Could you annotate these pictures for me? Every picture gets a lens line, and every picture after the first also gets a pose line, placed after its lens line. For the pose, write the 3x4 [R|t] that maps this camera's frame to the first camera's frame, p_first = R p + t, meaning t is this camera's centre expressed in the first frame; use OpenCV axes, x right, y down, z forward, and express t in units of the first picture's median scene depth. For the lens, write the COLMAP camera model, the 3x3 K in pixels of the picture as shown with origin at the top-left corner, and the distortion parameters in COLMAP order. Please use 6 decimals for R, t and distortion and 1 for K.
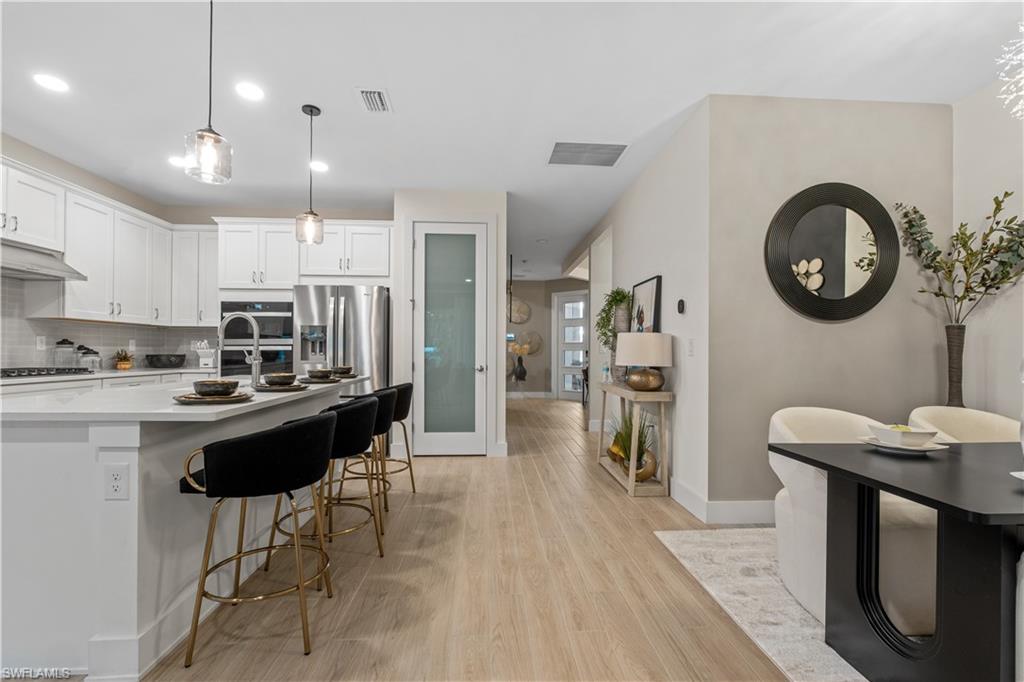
lens RADIAL K [[460.4, 0, 509.6], [0, 460.4, 351.7], [0, 0, 1]] dist [-0.001757, -0.000443]
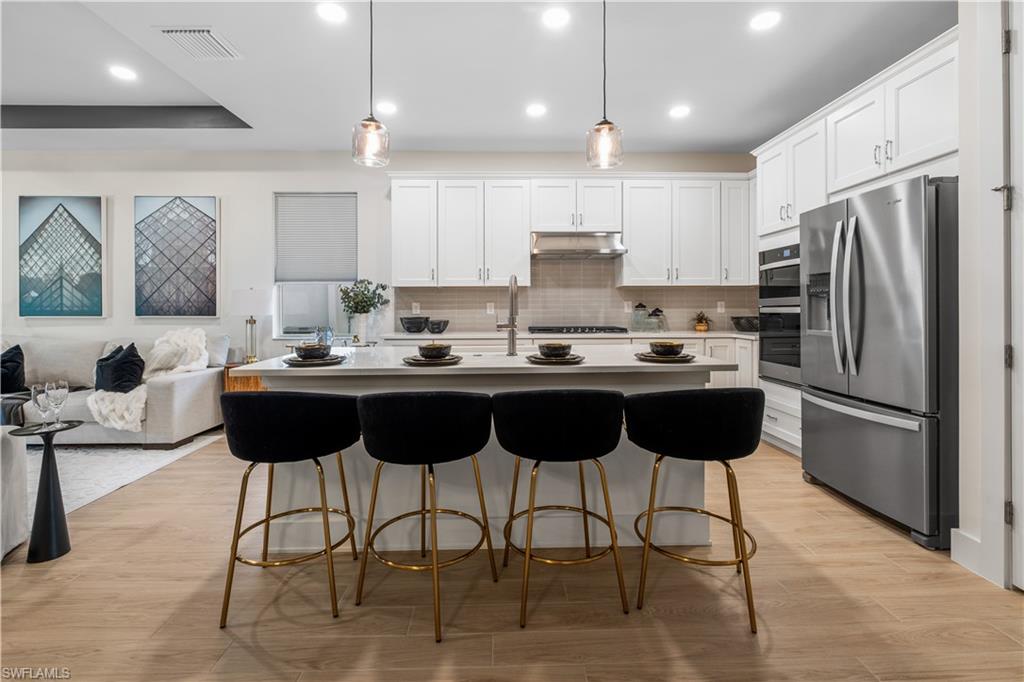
lens RADIAL K [[453.2, 0, 512.0], [0, 453.2, 308.4], [0, 0, 1]] dist [-0.003236, -0.000060]
pose [[-0.032241, -0.003352, -0.999474, 0.188886], [0.003459, 0.999988, -0.003465, -0.009624], [0.999474, -0.003569, -0.032229, 0.609074]]
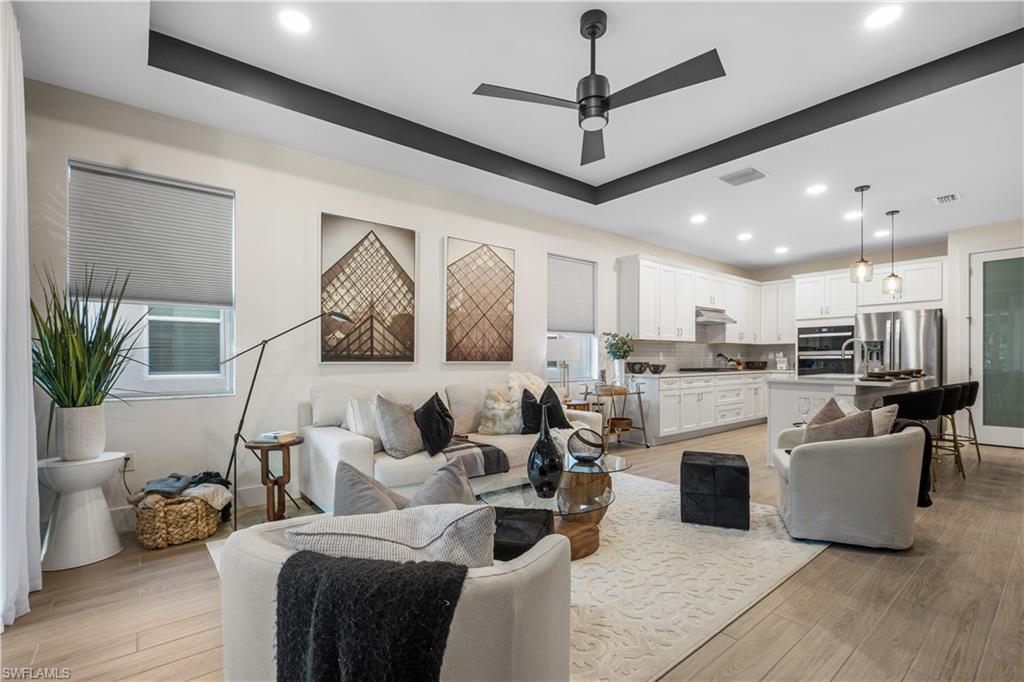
lens RADIAL K [[447.6, 0, 499.2], [0, 447.6, 360.5], [0, 0, 1]] dist [-0.003614, -0.000426]
pose [[0.570869, -0.001500, -0.821040, 0.054304], [0.003483, 0.999994, 0.000596, -0.001144], [0.821034, -0.003200, 0.570871, -0.750983]]
